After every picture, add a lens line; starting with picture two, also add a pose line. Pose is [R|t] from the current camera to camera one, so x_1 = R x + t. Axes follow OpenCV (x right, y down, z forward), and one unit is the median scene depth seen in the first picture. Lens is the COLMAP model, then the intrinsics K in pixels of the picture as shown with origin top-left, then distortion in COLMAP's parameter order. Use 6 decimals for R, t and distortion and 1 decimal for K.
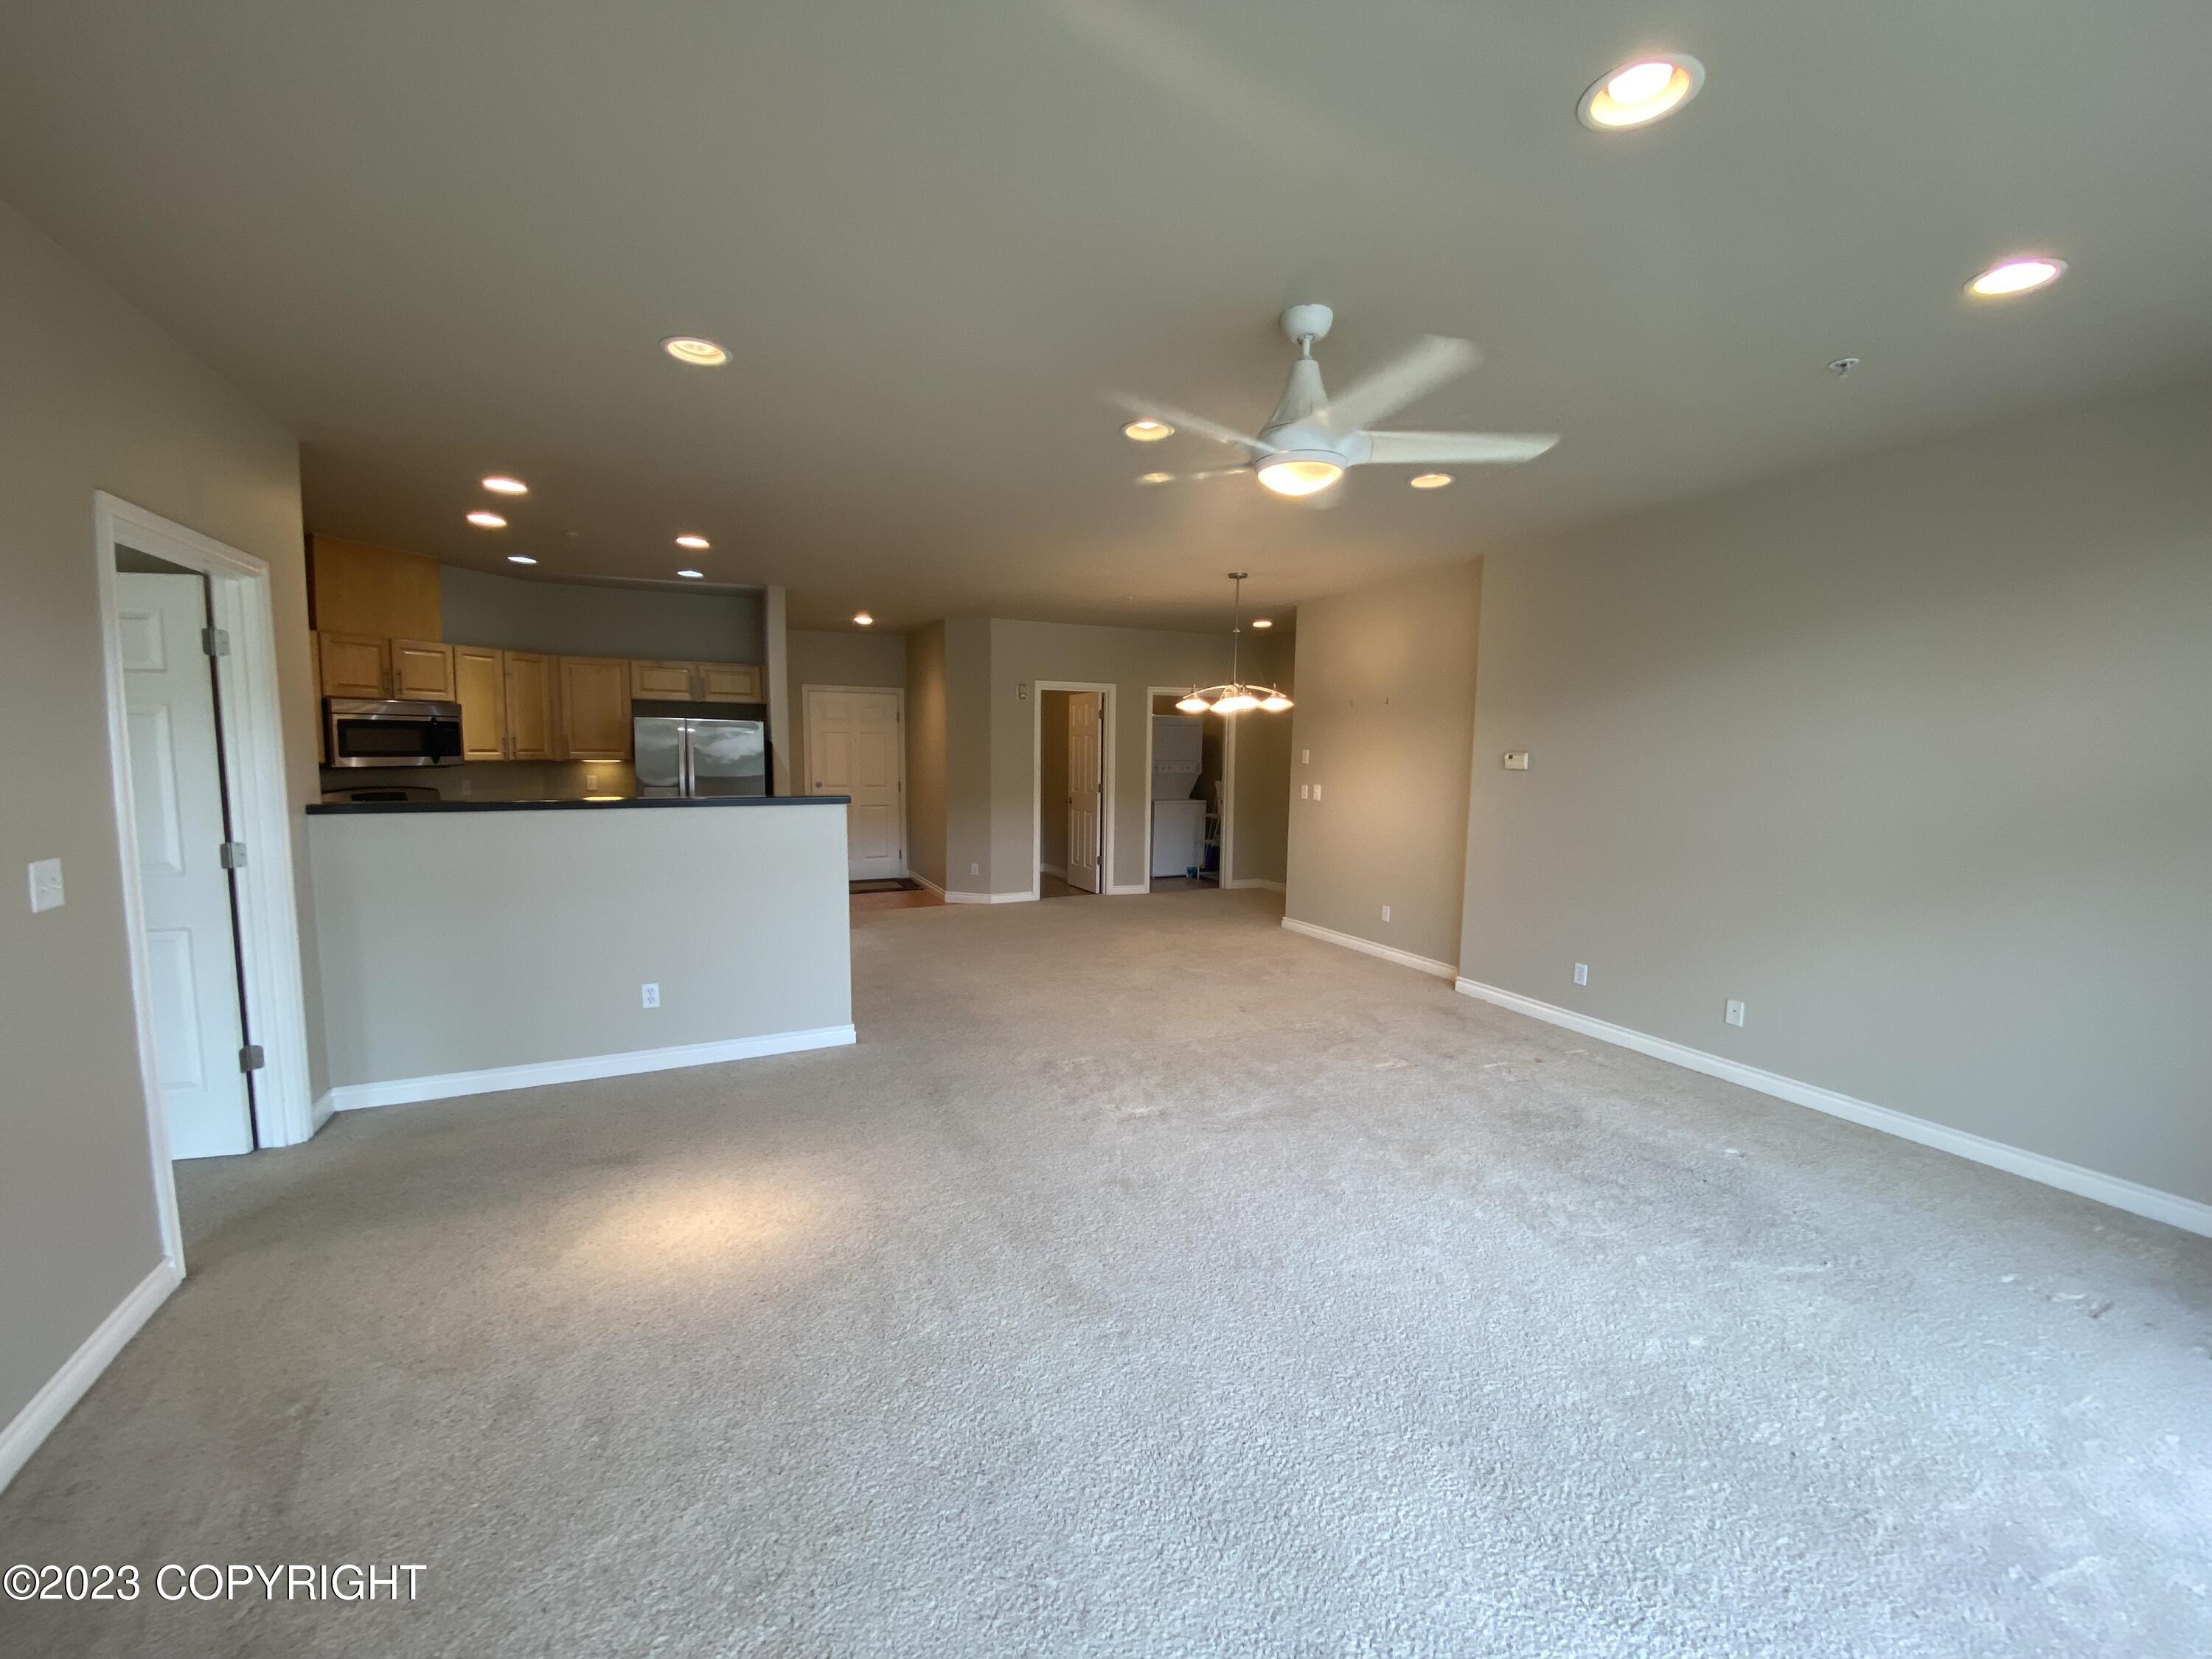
lens RADIAL K [[895.2, 0, 1106.9], [0, 895.2, 829.8], [0, 0, 1]] dist [0.010645, -0.000859]
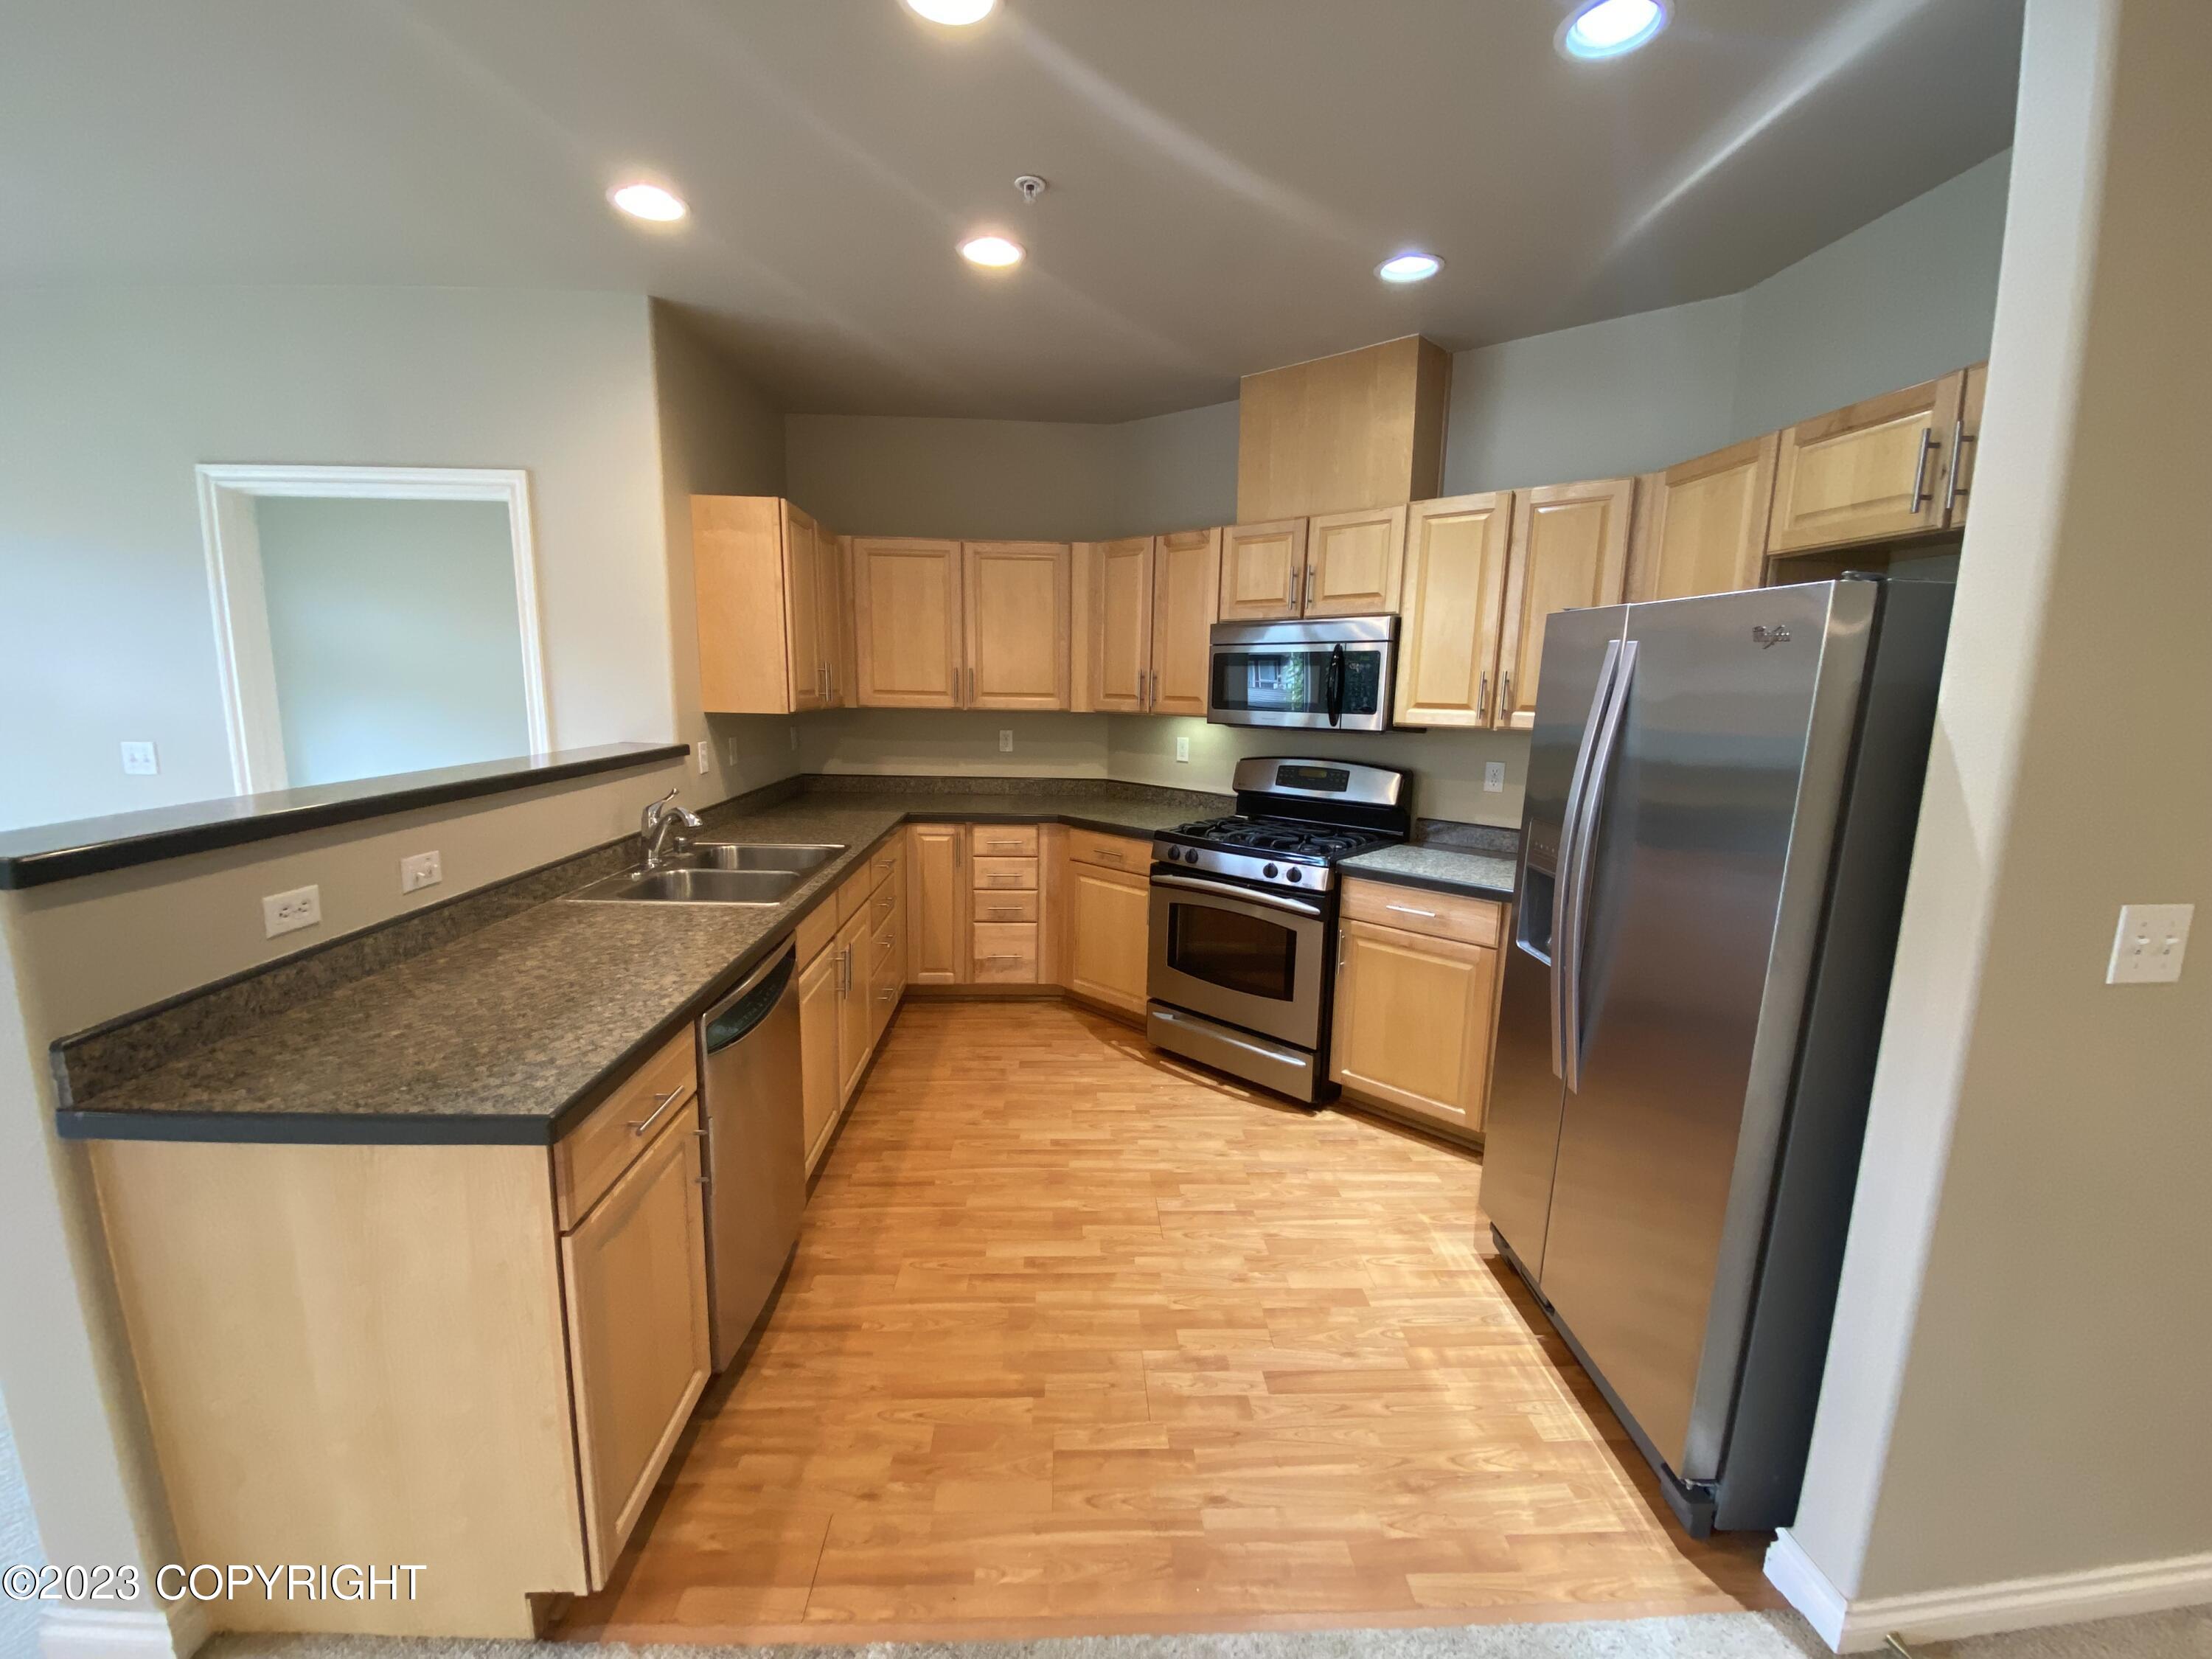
lens RADIAL K [[895.2, 0, 1104.2], [0, 895.2, 833.9], [0, 0, 1]] dist [0.010645, -0.000859]
pose [[-0.410994, 0.120948, -0.903579, -0.149901], [-0.120324, 0.975292, 0.185276, -0.093370], [0.903663, 0.184870, -0.386286, 1.093204]]
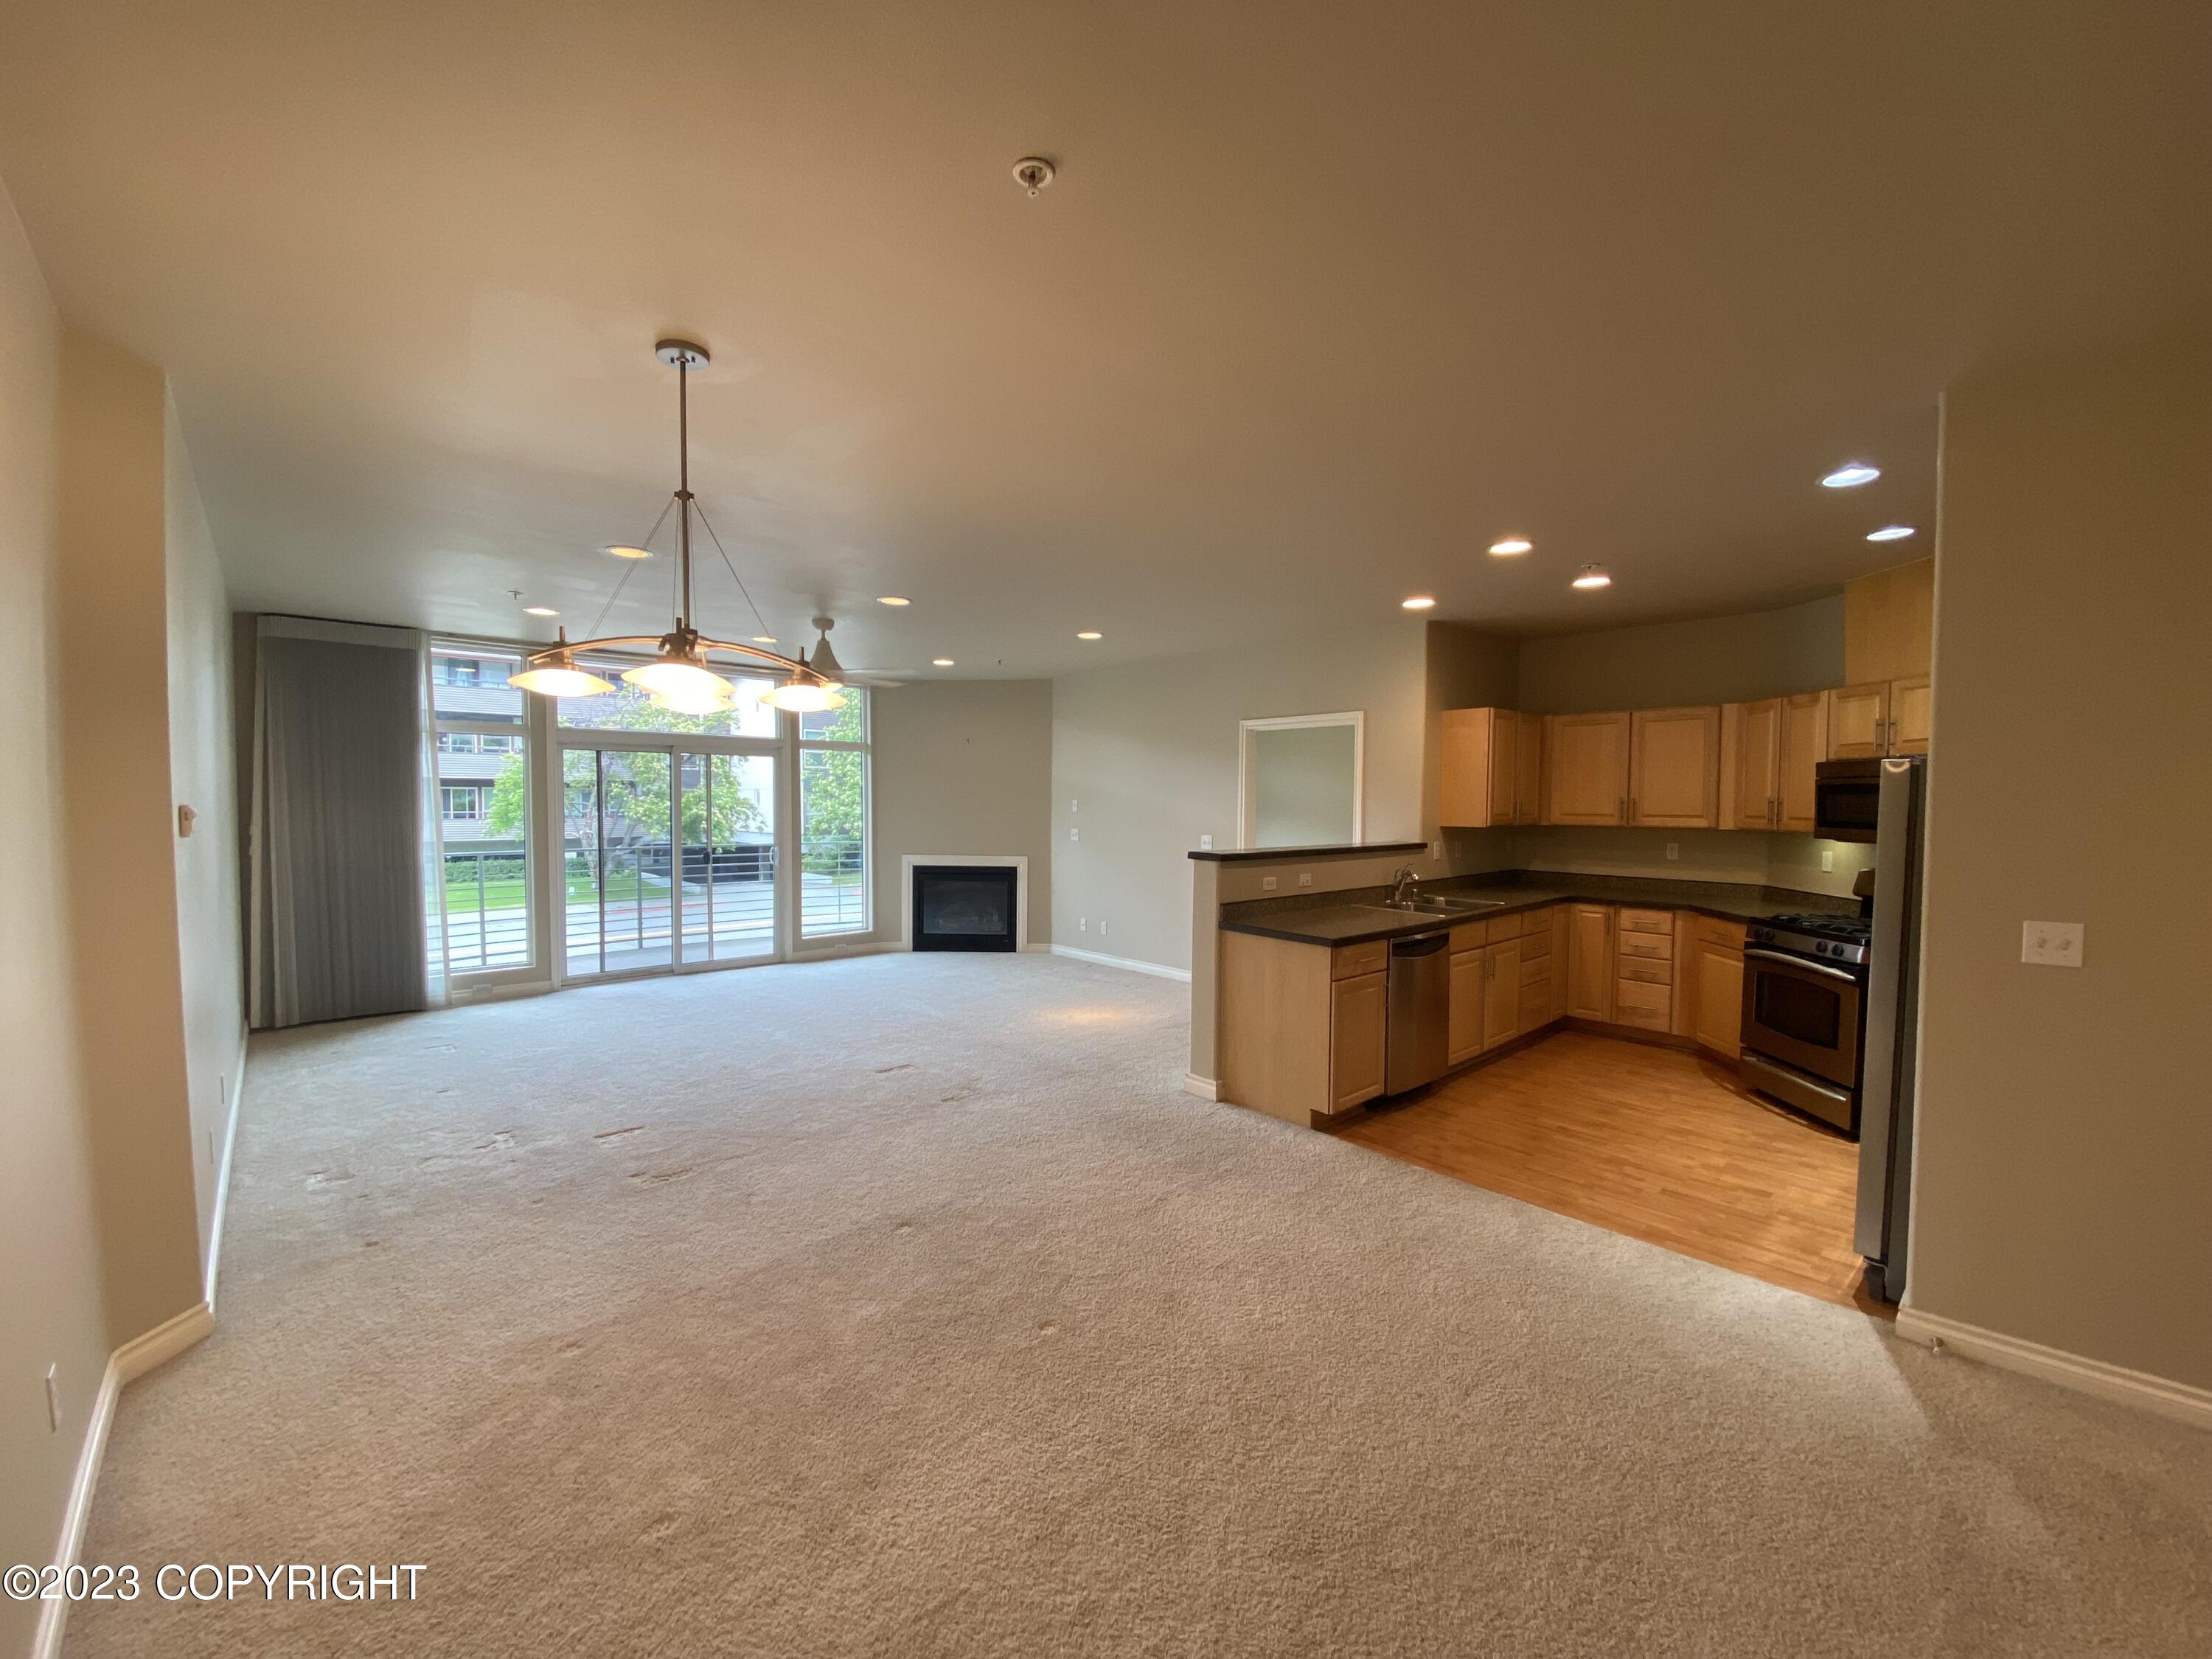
lens RADIAL K [[895.2, 0, 1107.6], [0, 895.2, 831.4], [0, 0, 1]] dist [0.010645, -0.000859]
pose [[-0.959282, -0.022289, -0.281568, 0.087806], [-0.060615, 0.989901, 0.128150, -0.134838], [0.275868, 0.140000, -0.950945, 1.510799]]
